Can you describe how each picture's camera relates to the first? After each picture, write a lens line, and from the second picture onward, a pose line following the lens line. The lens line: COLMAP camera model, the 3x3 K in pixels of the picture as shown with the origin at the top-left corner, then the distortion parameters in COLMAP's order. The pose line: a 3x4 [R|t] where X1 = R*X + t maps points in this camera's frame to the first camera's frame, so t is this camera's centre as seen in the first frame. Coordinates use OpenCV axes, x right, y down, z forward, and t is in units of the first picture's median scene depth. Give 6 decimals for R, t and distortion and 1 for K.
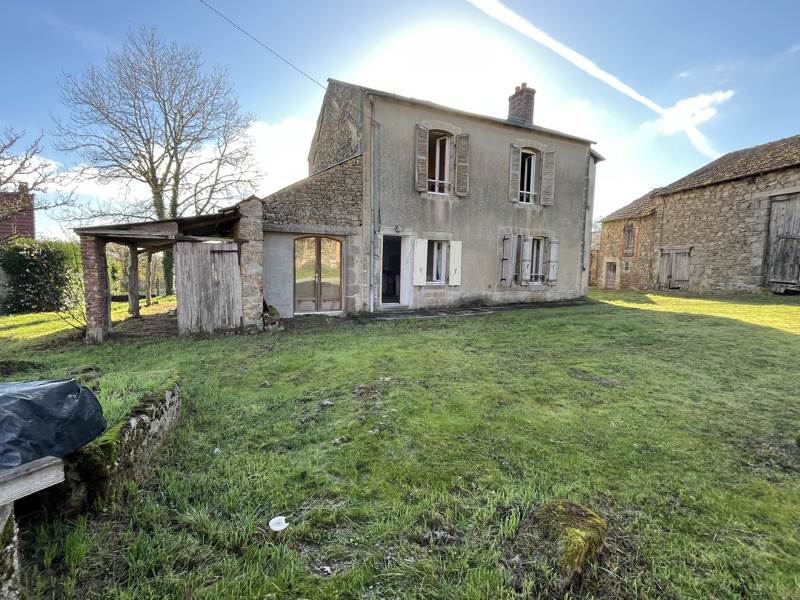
lens RADIAL K [[381.8, 0, 399.2], [0, 381.8, 304.5], [0, 0, 1]] dist [-0.007738, -0.001293]
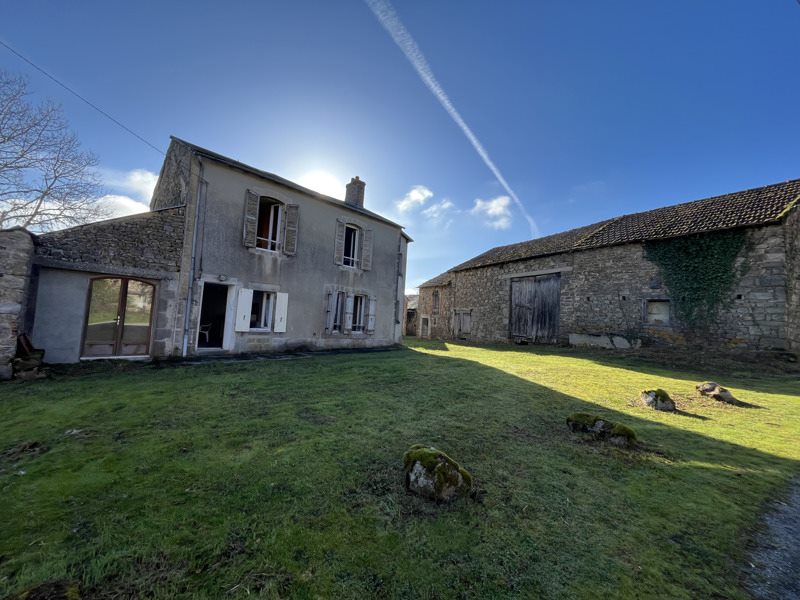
lens RADIAL K [[322.6, 0, 401.1], [0, 322.6, 302.6], [0, 0, 1]] dist [-0.004614, -0.000113]
pose [[0.932990, 0.058754, 0.355074, 0.138119], [-0.006447, 0.989155, -0.146737, -0.000140], [-0.359844, 0.134615, 0.923250, -0.005481]]
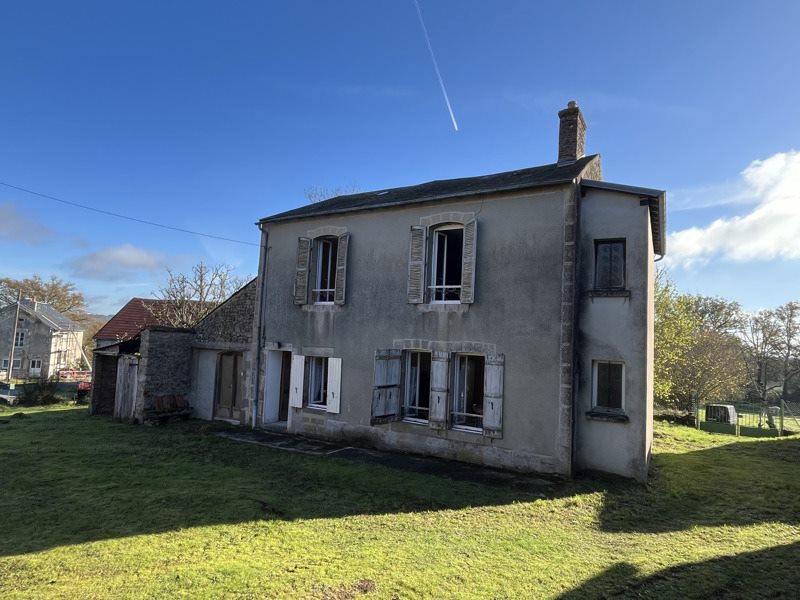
lens RADIAL K [[481.7, 0, 401.1], [0, 481.7, 306.2], [0, 0, 1]] dist [-0.001743, 0.000130]
pose [[0.549068, -0.054480, -0.834000, 1.093927], [-0.121150, 0.982146, -0.143917, -0.143109], [0.826950, 0.180059, 0.532665, 0.542262]]
